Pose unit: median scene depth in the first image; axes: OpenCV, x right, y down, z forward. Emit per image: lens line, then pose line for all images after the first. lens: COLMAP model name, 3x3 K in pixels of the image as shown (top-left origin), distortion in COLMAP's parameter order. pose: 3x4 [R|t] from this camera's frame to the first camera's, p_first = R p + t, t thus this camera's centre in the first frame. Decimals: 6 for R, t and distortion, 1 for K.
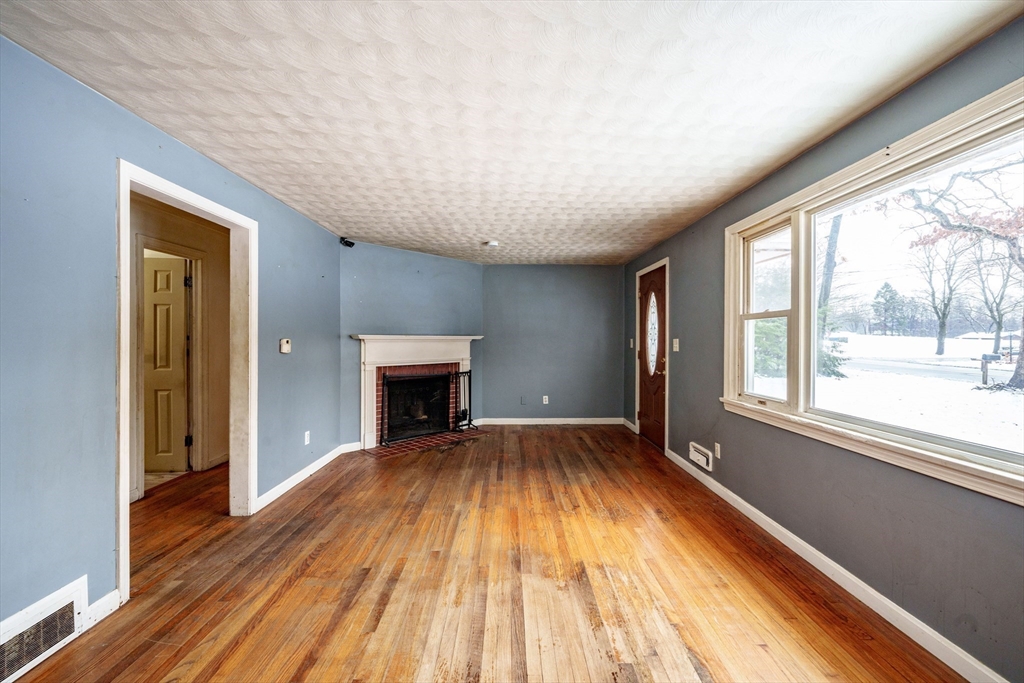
lens RADIAL K [[402.8, 0, 498.2], [0, 402.8, 343.3], [0, 0, 1]] dist [-0.000508, -0.000468]
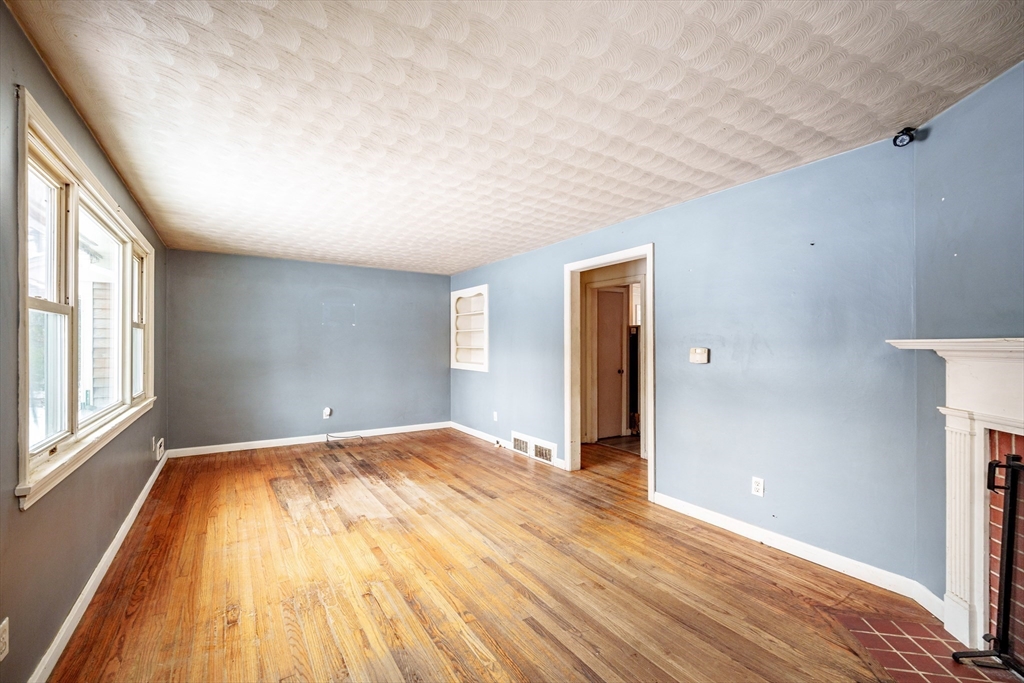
lens RADIAL K [[421.4, 0, 496.1], [0, 421.4, 342.6], [0, 0, 1]] dist [0.000964, -0.000138]
pose [[-0.828784, -0.009007, -0.559496, 0.427255], [-0.011469, 0.999934, 0.000891, -0.020501], [0.559451, 0.007156, -0.828833, 1.757956]]
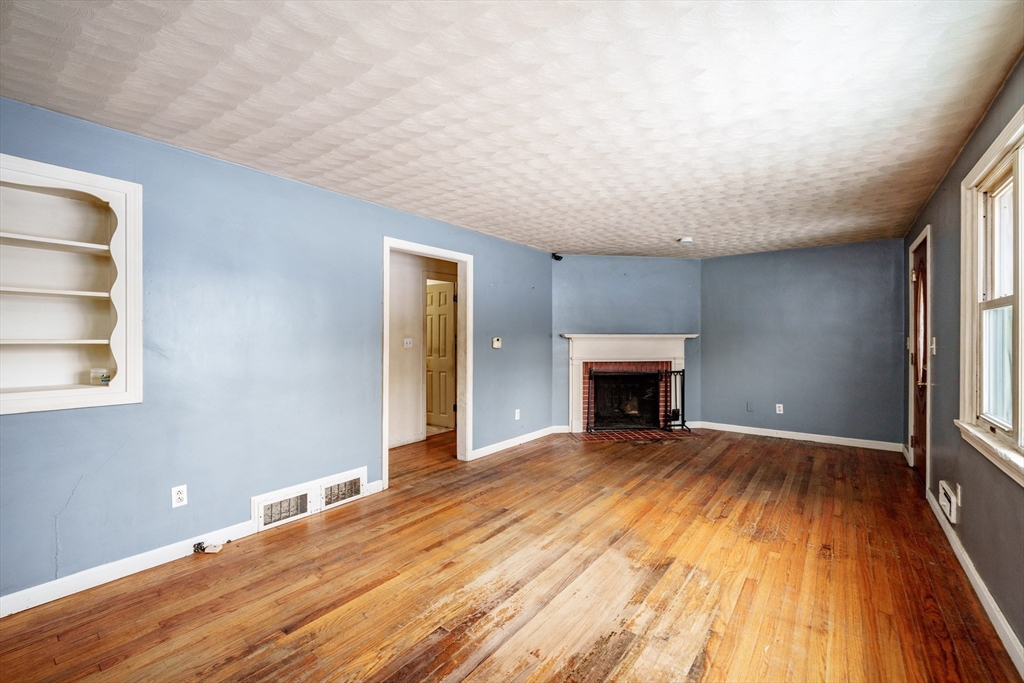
lens RADIAL K [[404.1, 0, 517.7], [0, 404.1, 339.7], [0, 0, 1]] dist [0.001483, -0.000353]
pose [[0.799415, 0.002511, -0.600774, 0.388263], [-0.005550, 0.999979, -0.003205, -0.000362], [0.600754, 0.005896, 0.799412, -0.041160]]
